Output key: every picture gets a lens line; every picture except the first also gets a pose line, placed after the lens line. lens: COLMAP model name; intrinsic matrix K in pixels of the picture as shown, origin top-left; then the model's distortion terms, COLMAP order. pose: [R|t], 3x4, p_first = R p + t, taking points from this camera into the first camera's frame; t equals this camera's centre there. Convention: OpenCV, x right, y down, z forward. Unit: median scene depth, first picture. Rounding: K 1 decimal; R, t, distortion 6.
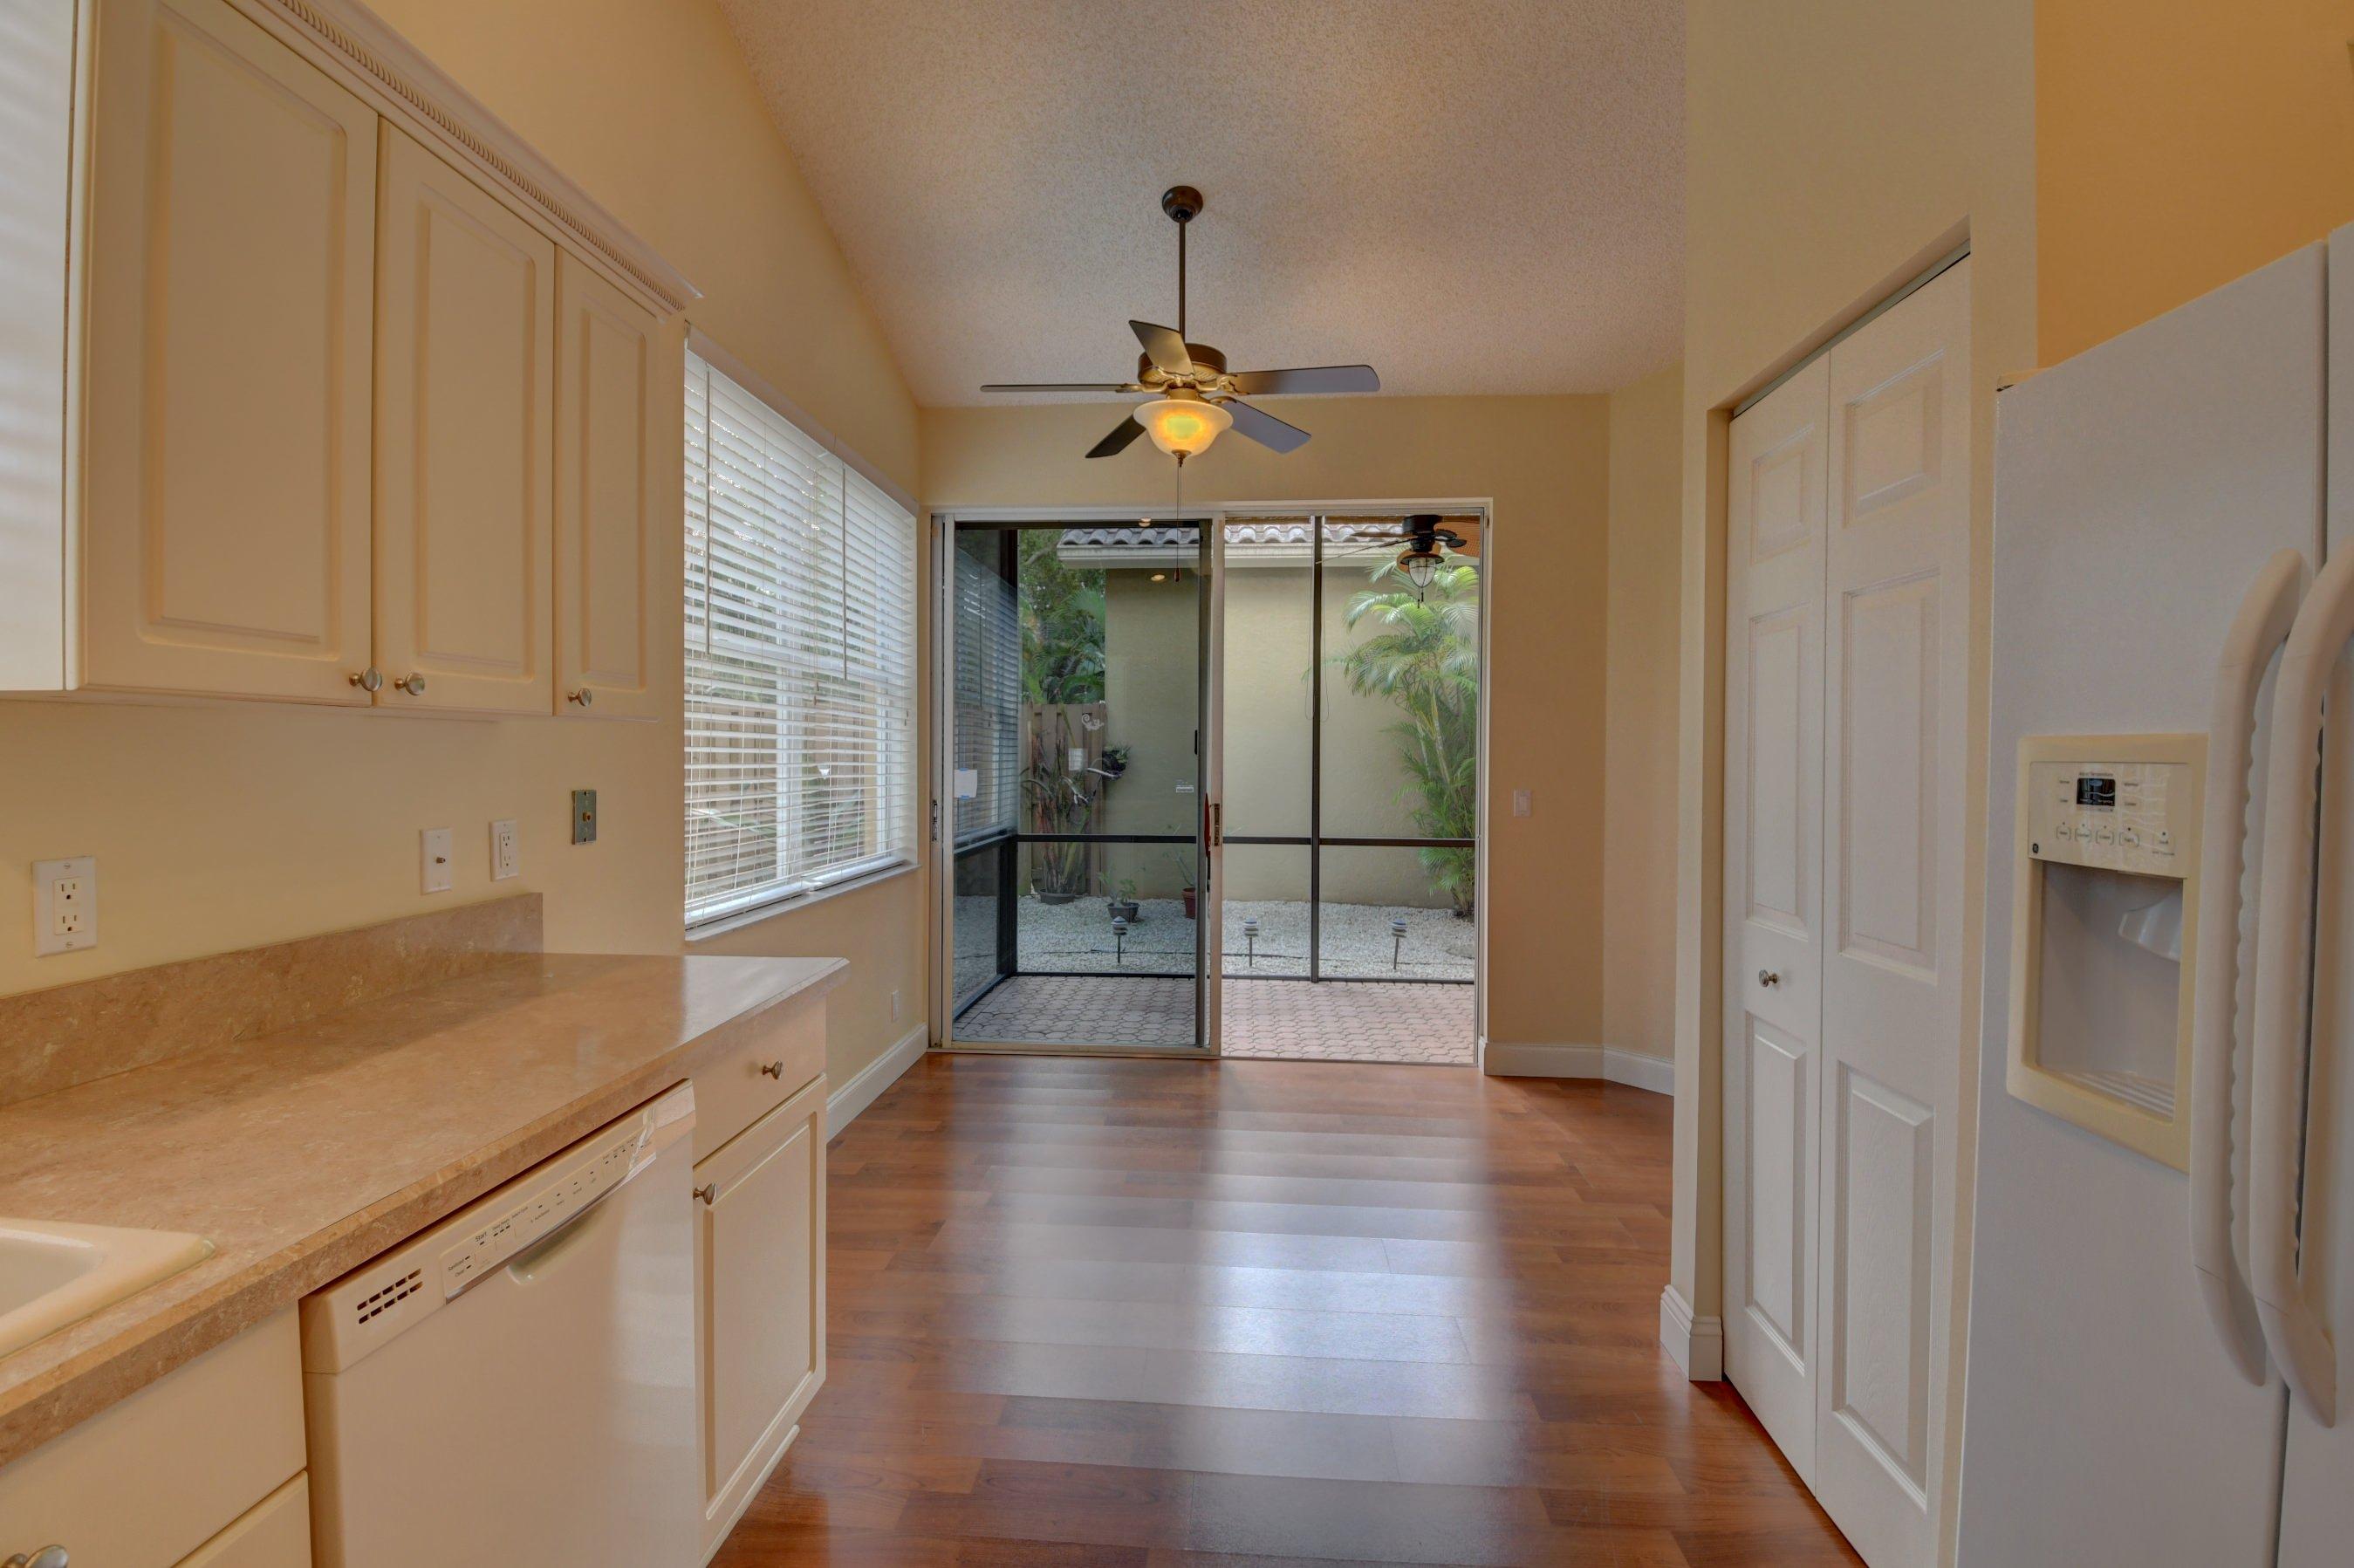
lens RADIAL K [[1032.0, 0, 1166.0], [0, 1032.0, 789.7], [0, 0, 1]] dist [-0.002576, -0.012274]
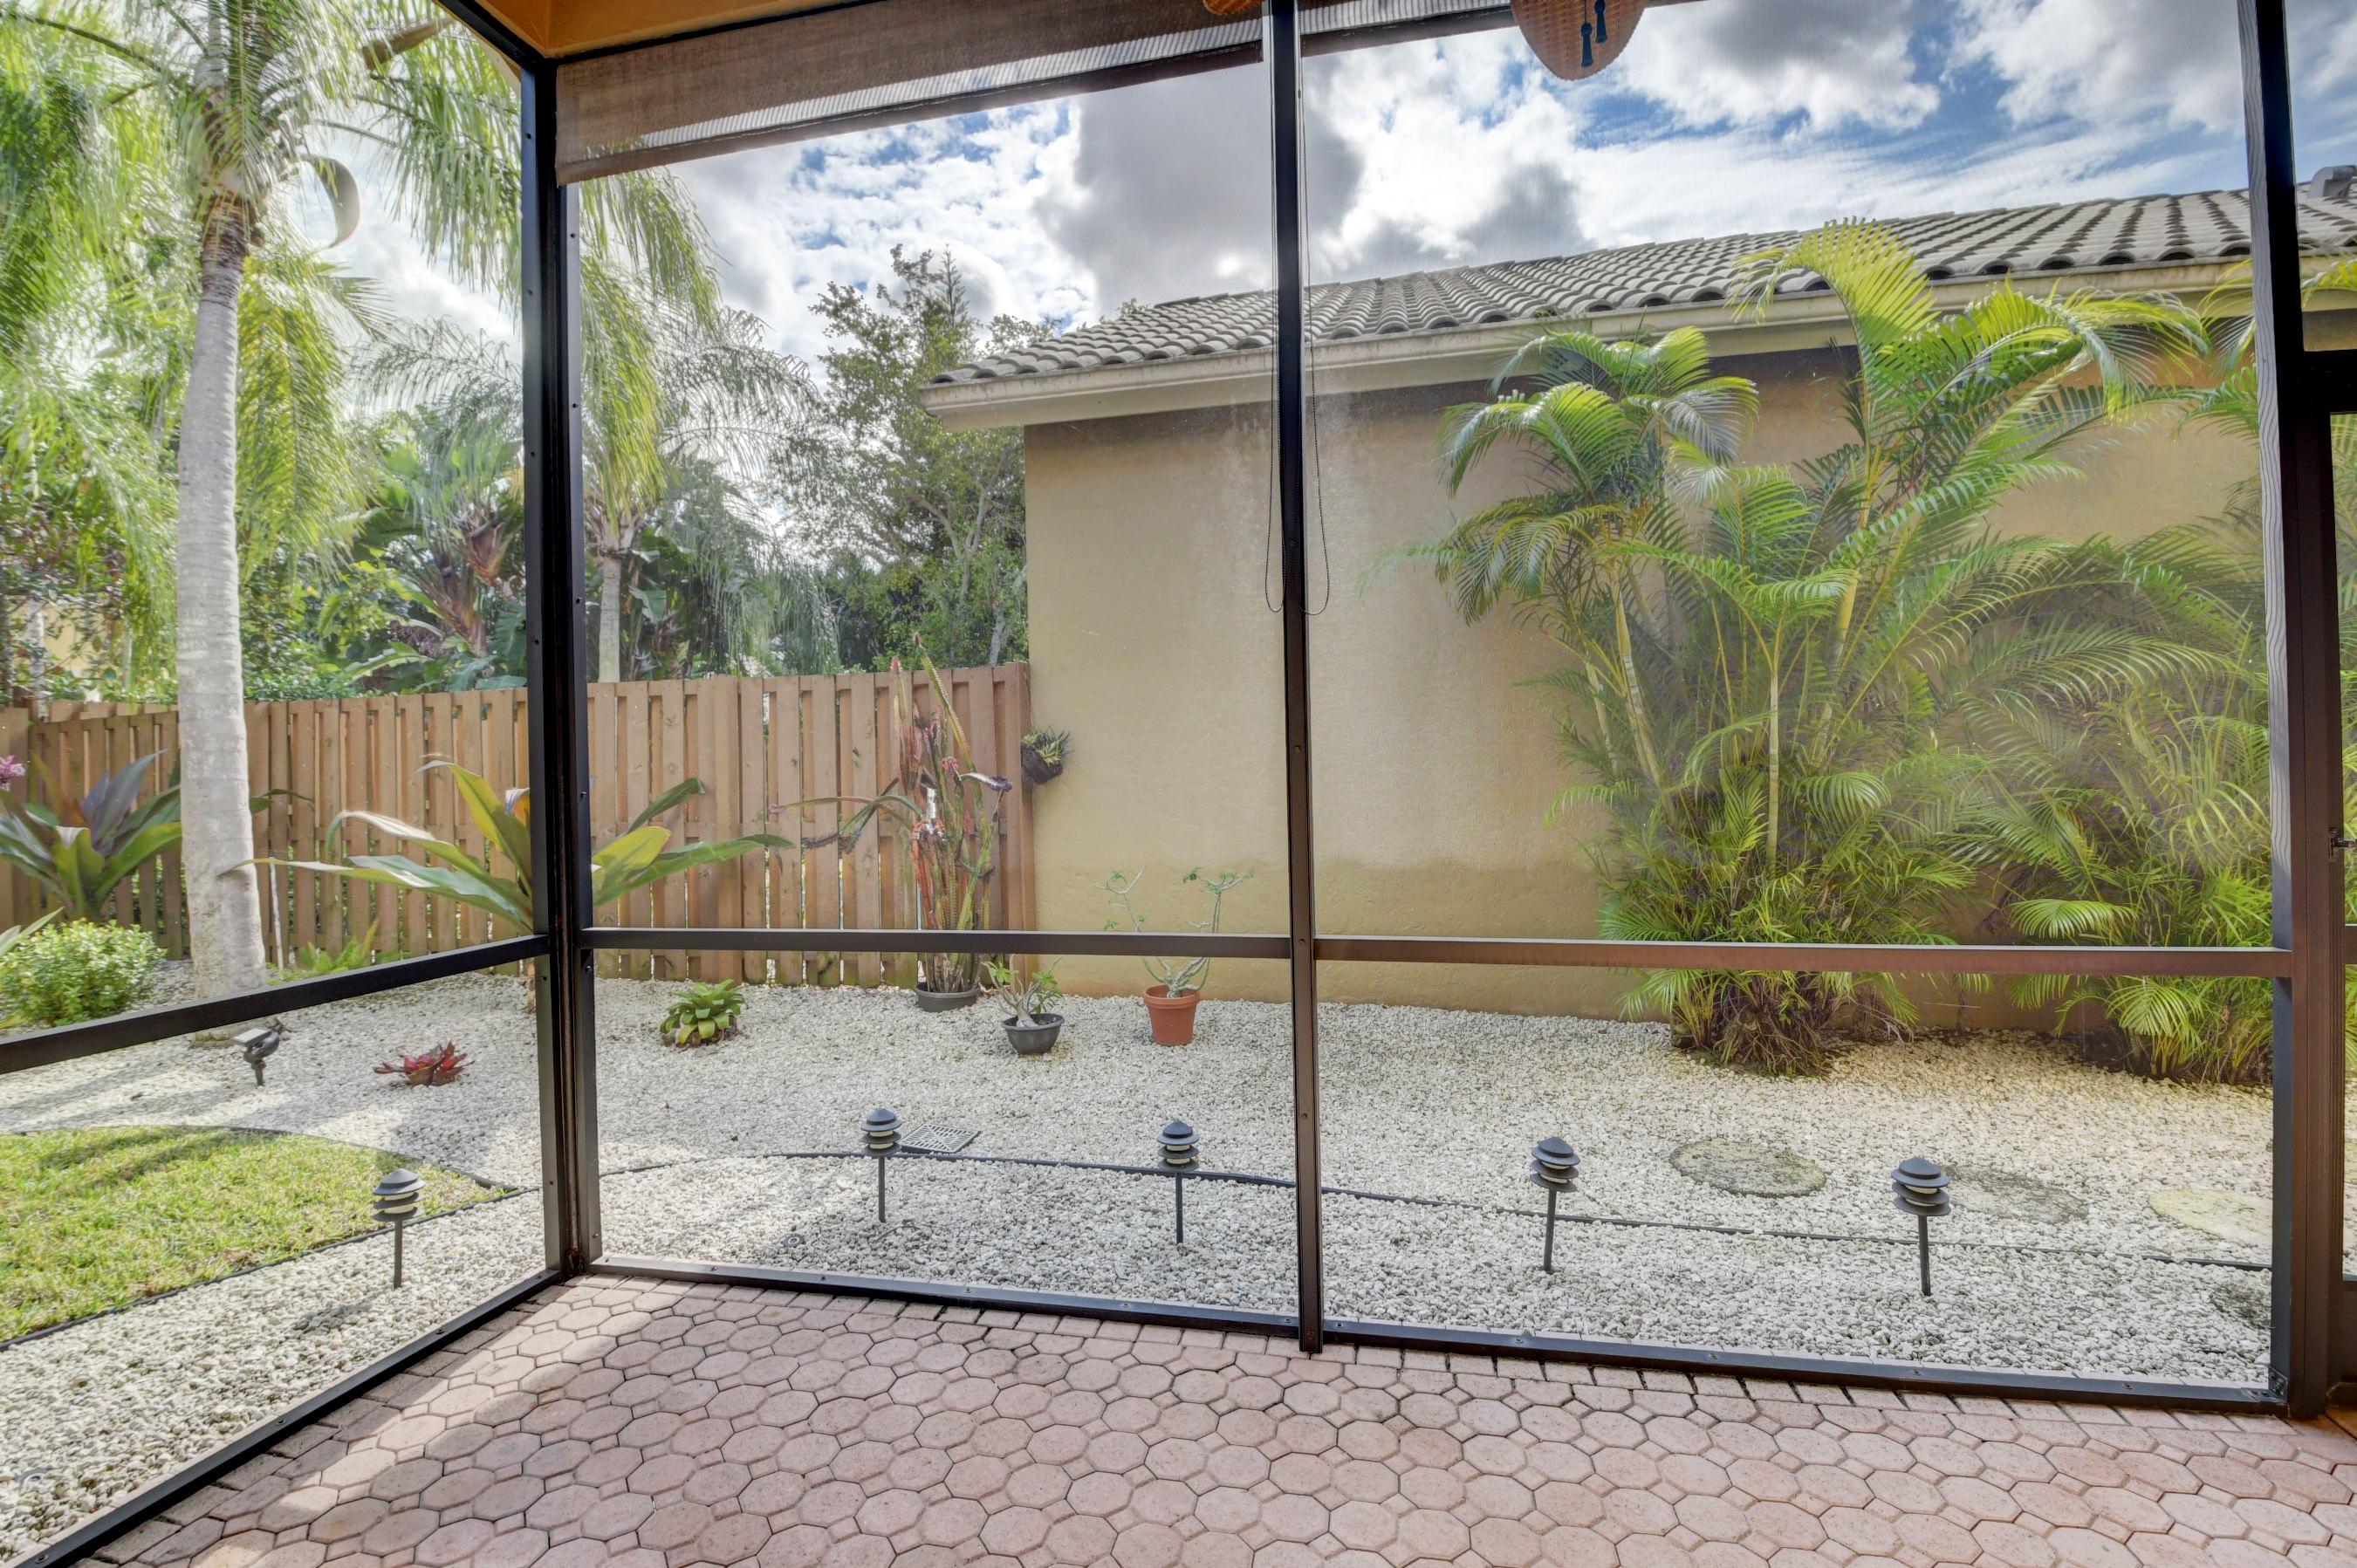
lens RADIAL K [[1039.3, 0, 1178.8], [0, 1039.3, 771.9], [0, 0, 1]] dist [0.015444, -0.024521]
pose [[0.990007, -0.024968, -0.138791, 0.578202], [0.021038, 0.999337, -0.029716, -0.009835], [0.139441, 0.026499, 0.989876, 2.354495]]
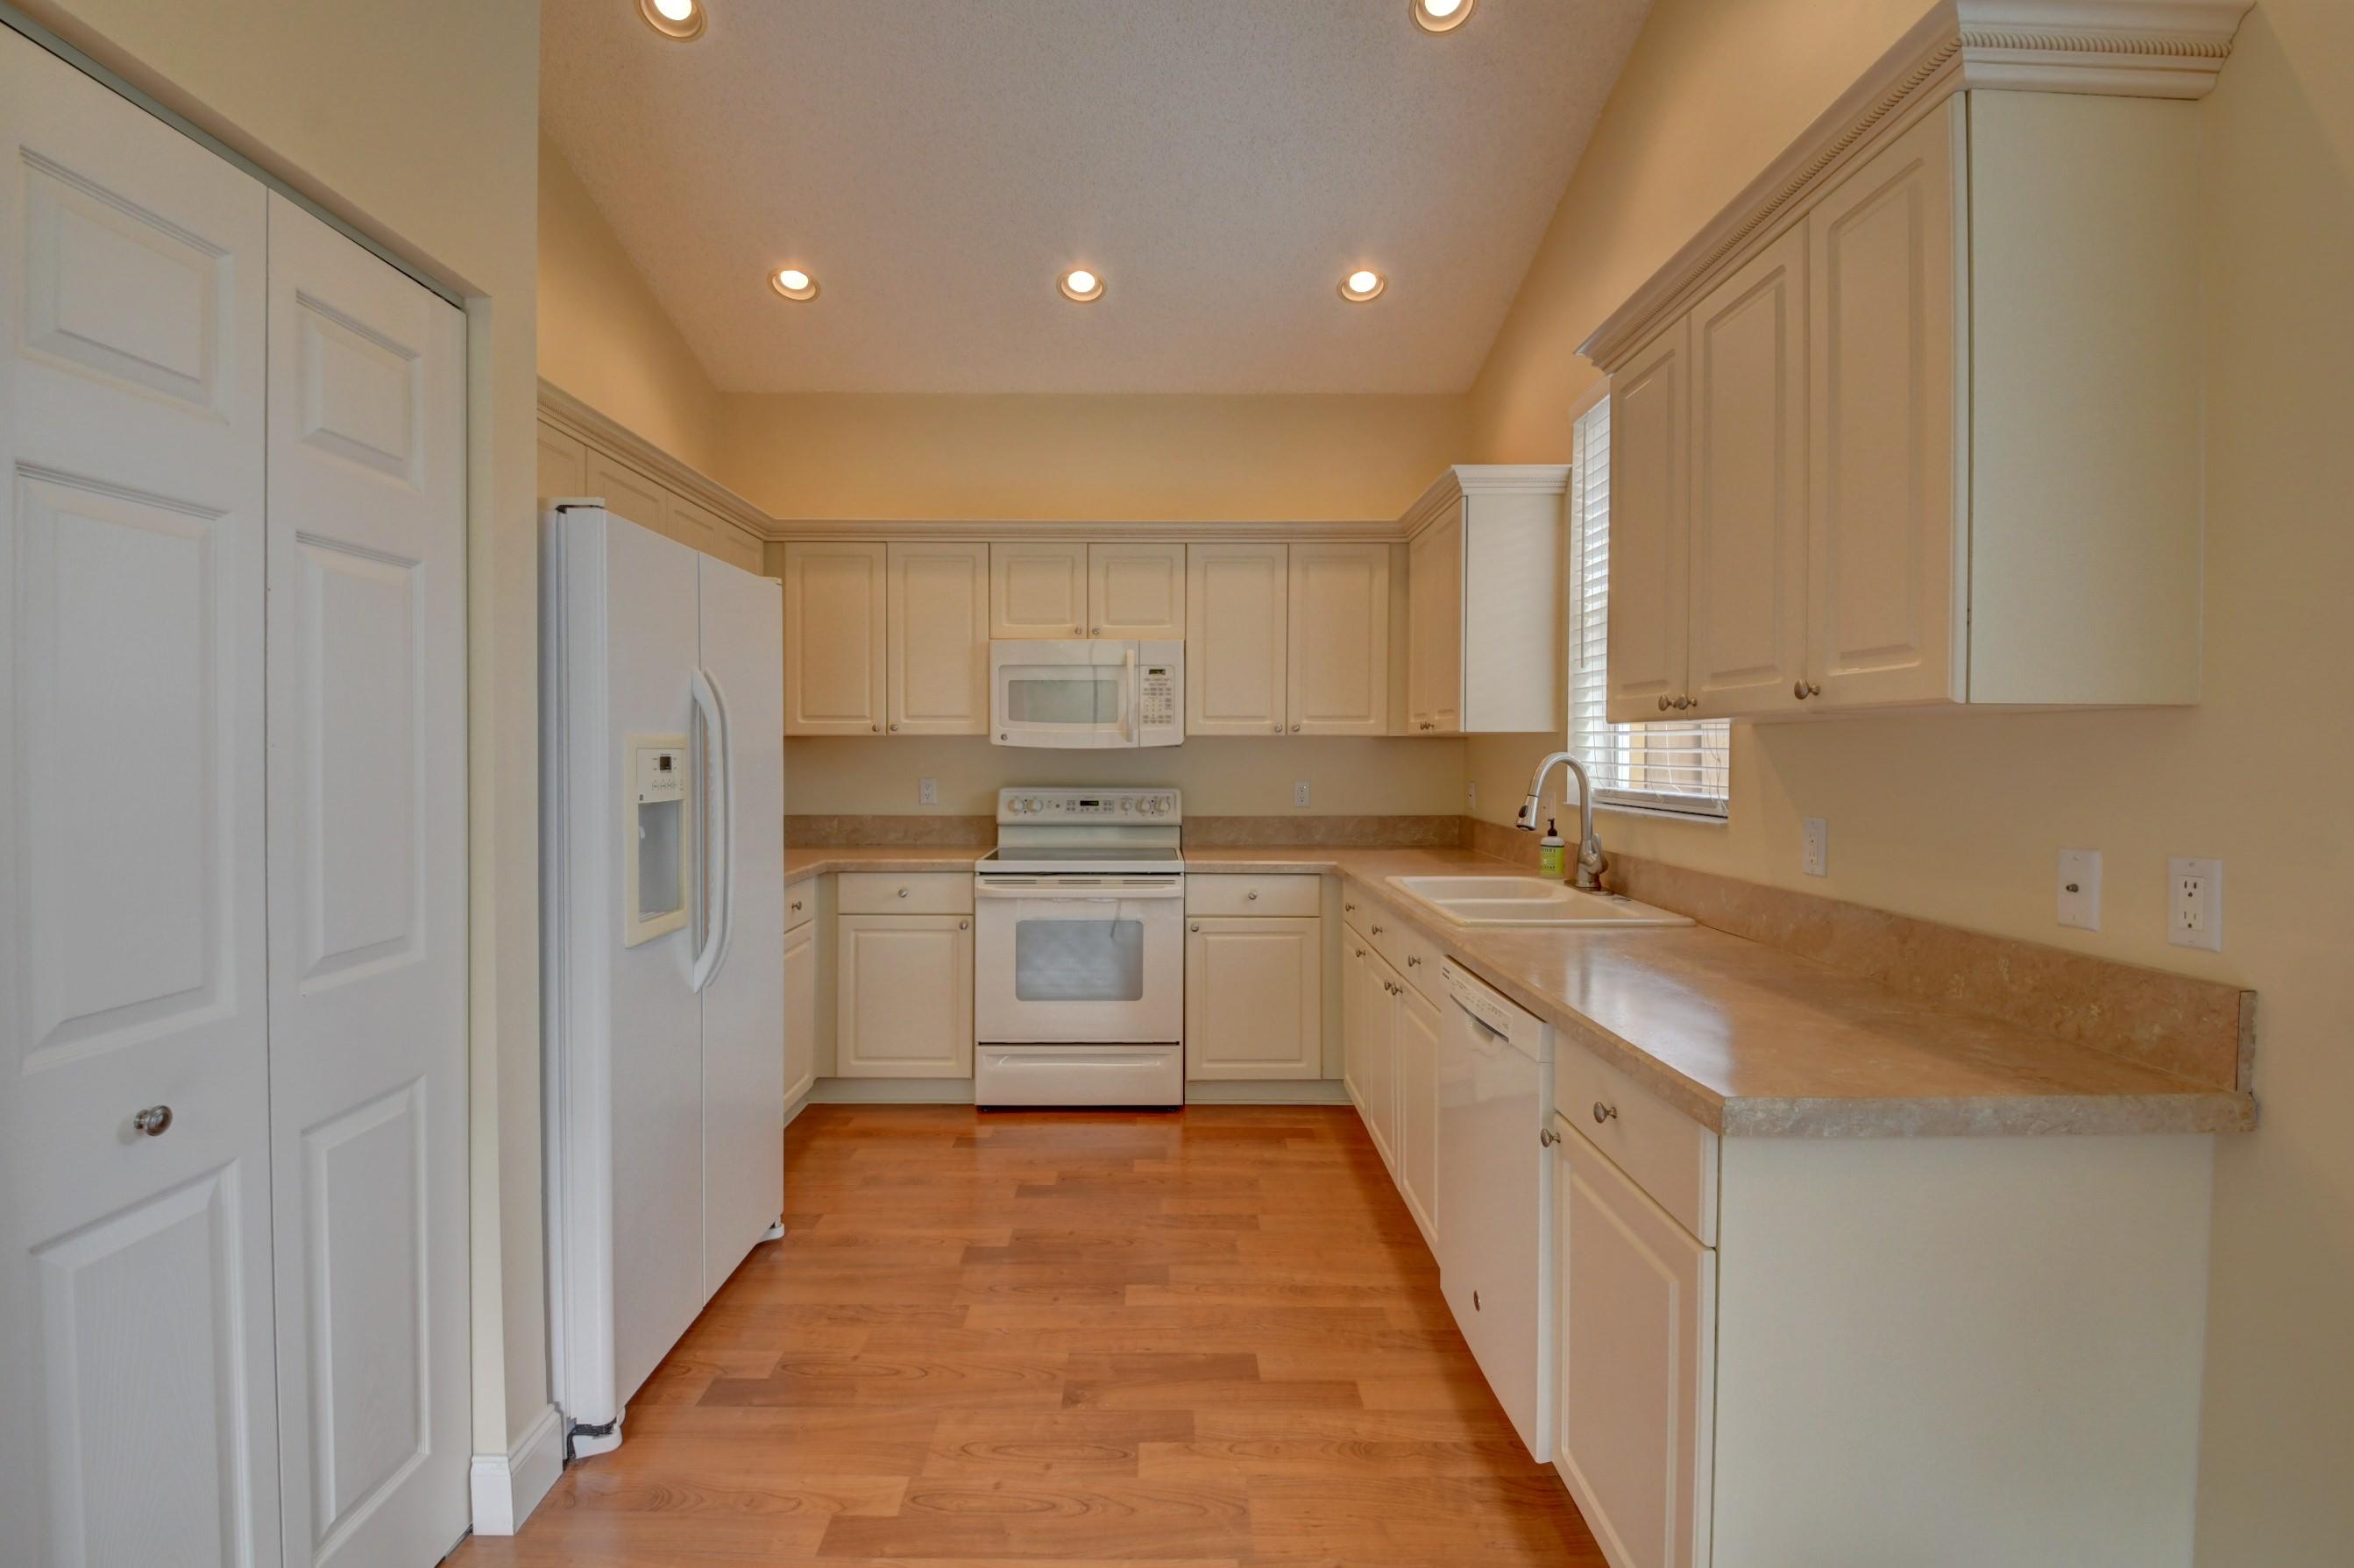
lens RADIAL K [[1049.3, 0, 1172.2], [0, 1049.3, 771.7], [0, 0, 1]] dist [-0.001360, -0.011183]
pose [[-0.995950, -0.005403, -0.089751, 0.060082], [-0.010274, 0.998493, 0.053901, -0.058318], [0.089324, 0.054605, -0.994505, 1.769889]]
